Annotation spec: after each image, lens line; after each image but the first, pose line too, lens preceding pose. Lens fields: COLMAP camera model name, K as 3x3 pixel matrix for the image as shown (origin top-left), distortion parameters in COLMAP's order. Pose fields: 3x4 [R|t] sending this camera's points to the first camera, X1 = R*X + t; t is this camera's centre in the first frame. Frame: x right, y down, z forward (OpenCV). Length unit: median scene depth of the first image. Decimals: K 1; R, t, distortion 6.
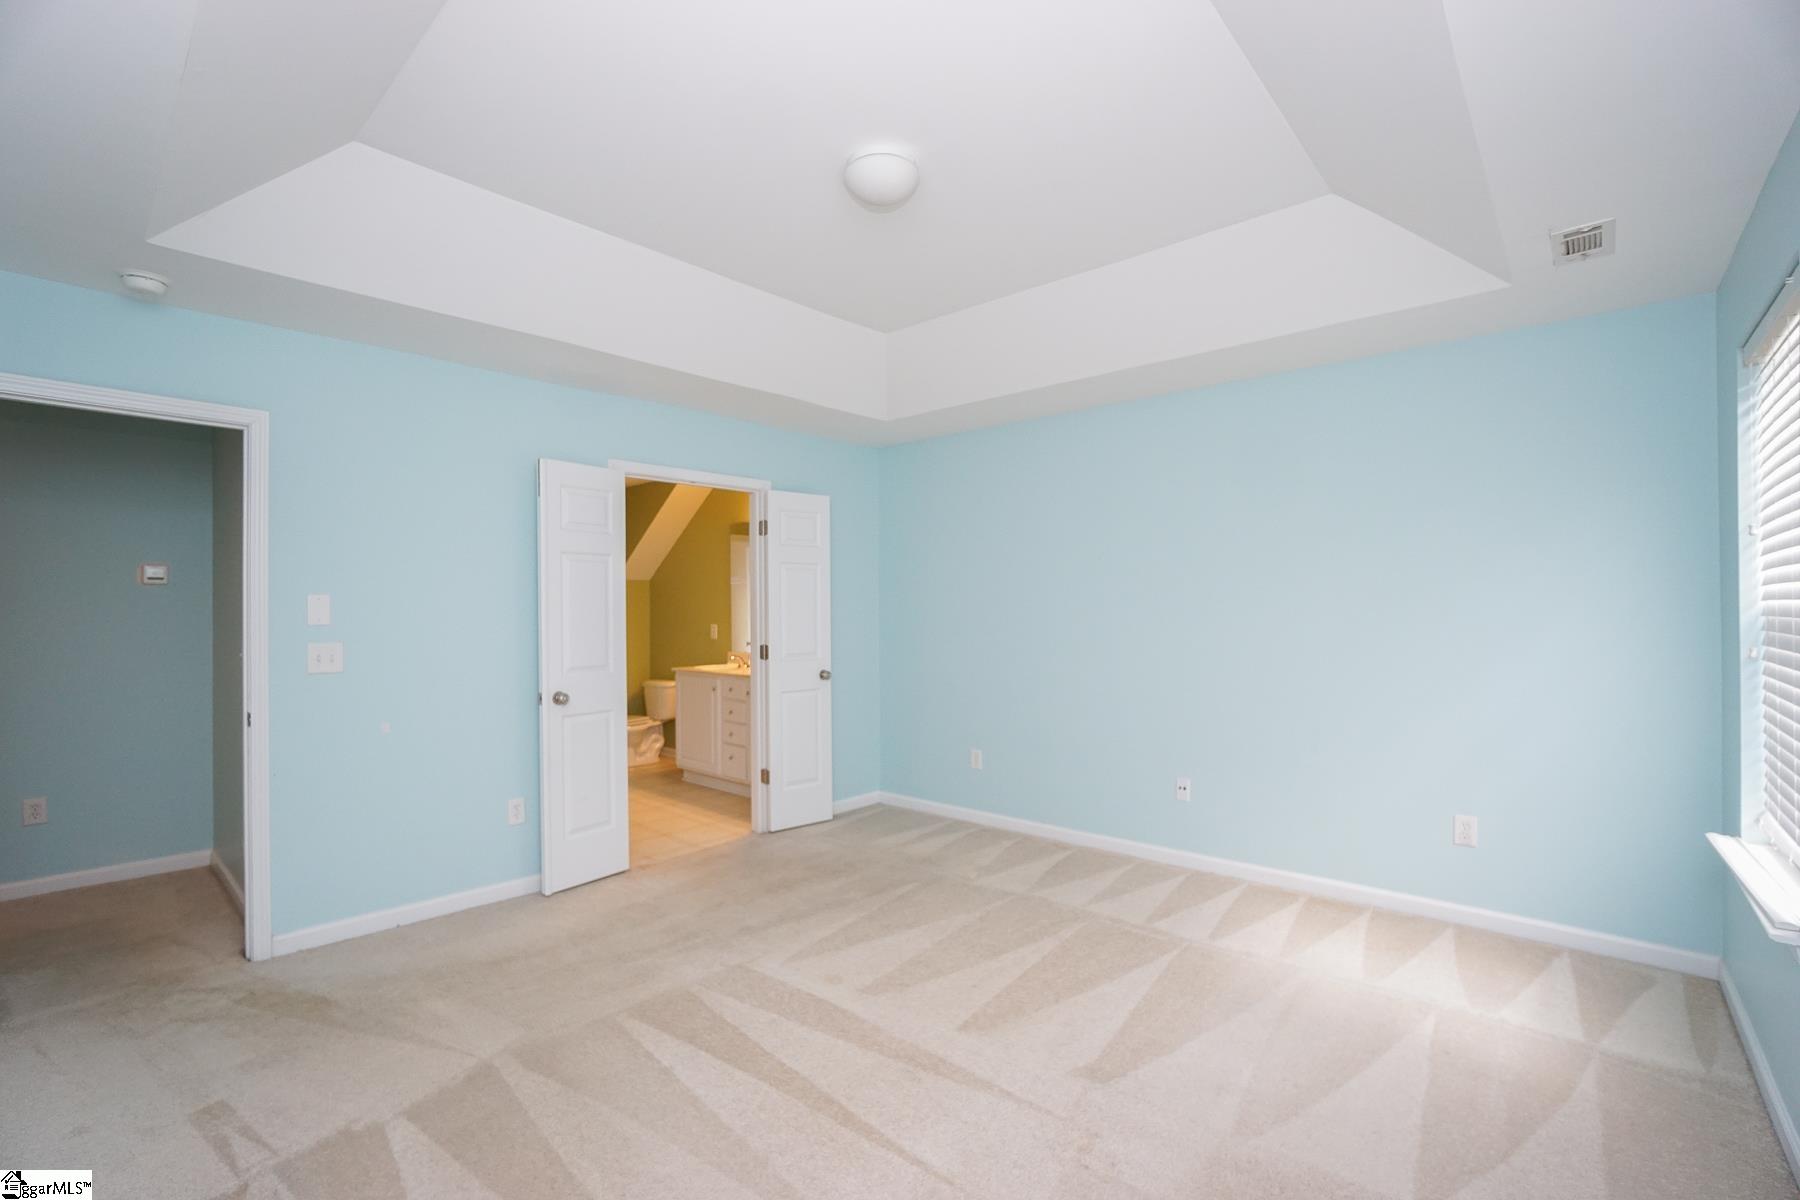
lens RADIAL K [[818.2, 0, 900.0], [0, 818.2, 600.0], [0, 0, 1]] dist [-0.052243, 0.021557]
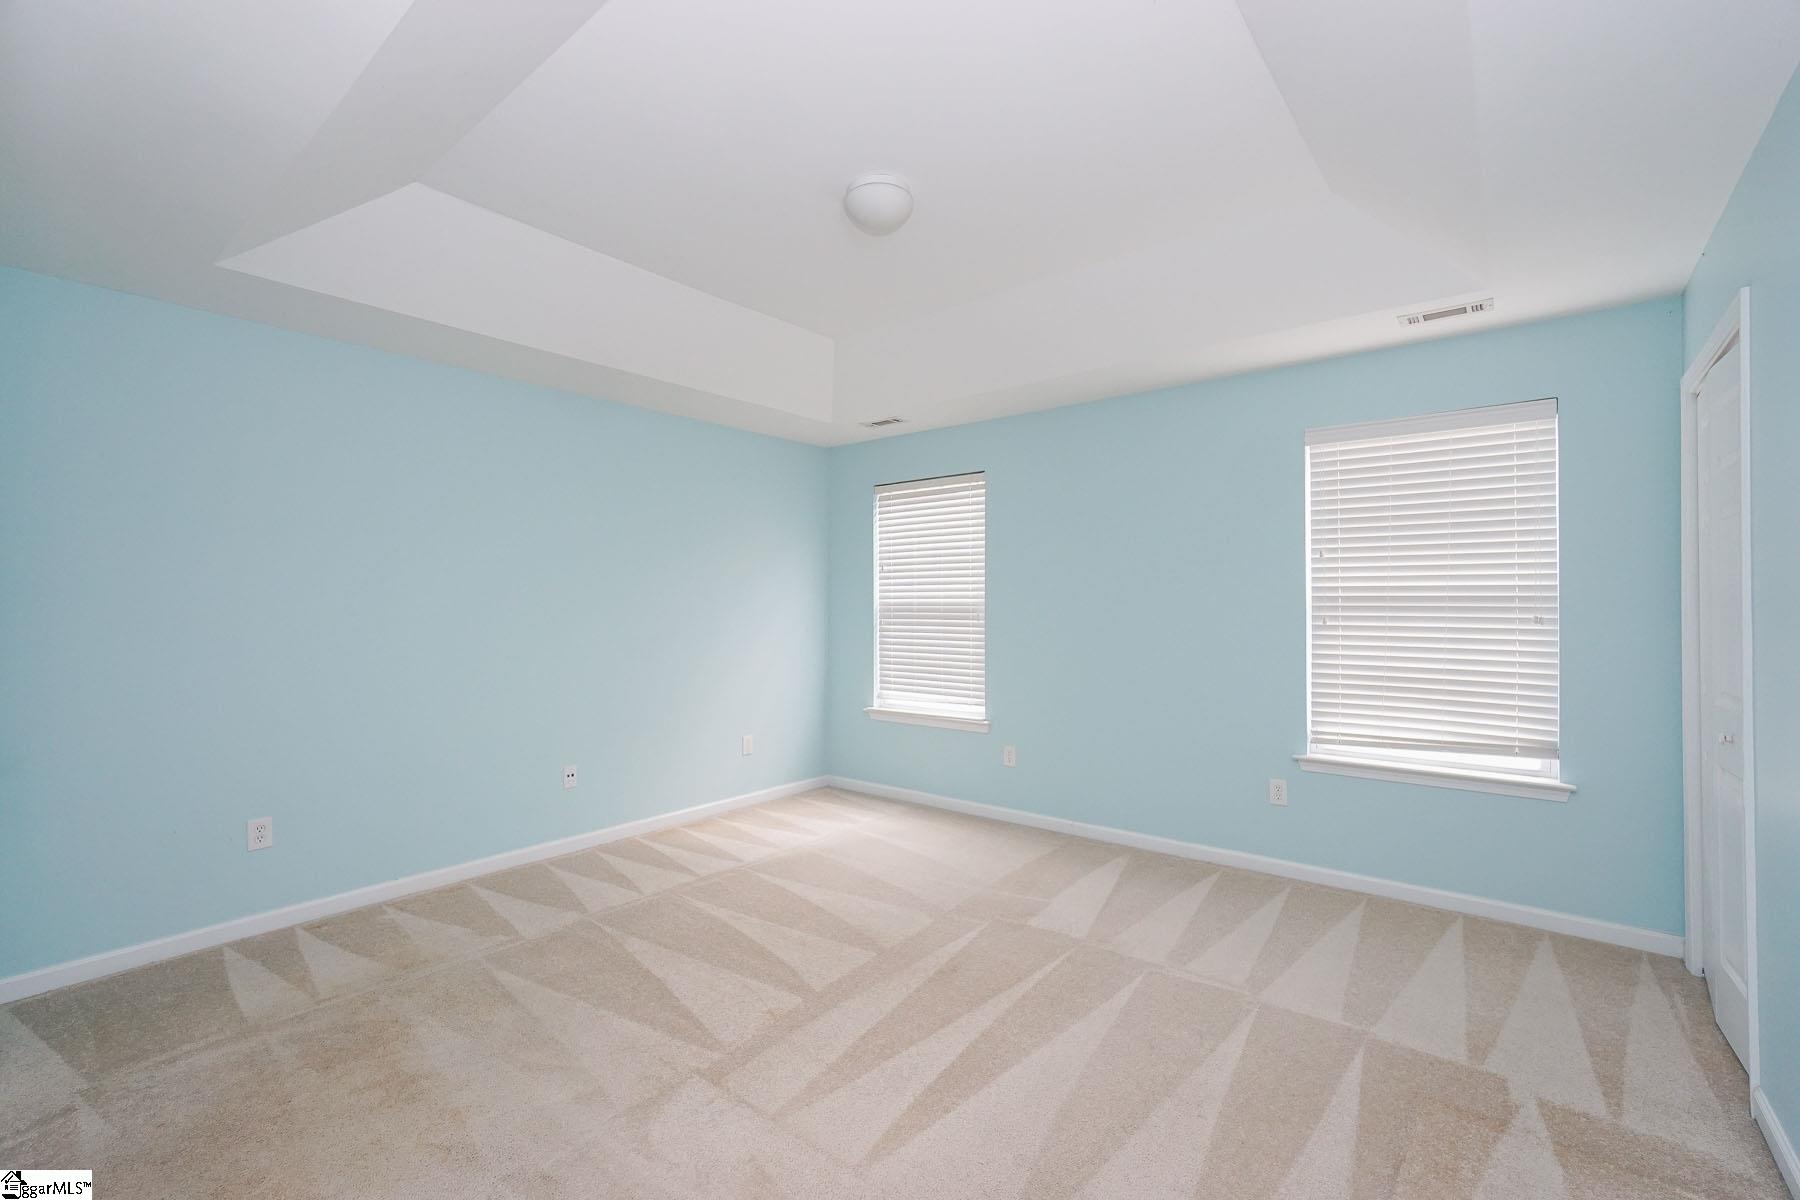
lens RADIAL K [[799.5, 0, 875.4], [0, 799.5, 601.9], [0, 0, 1]] dist [-0.032267, 0.020735]
pose [[-0.053774, -0.000085, 0.998553, -0.784992], [-0.006116, 0.999981, -0.000244, 0.007484], [-0.998534, -0.006120, -0.053773, 0.757722]]
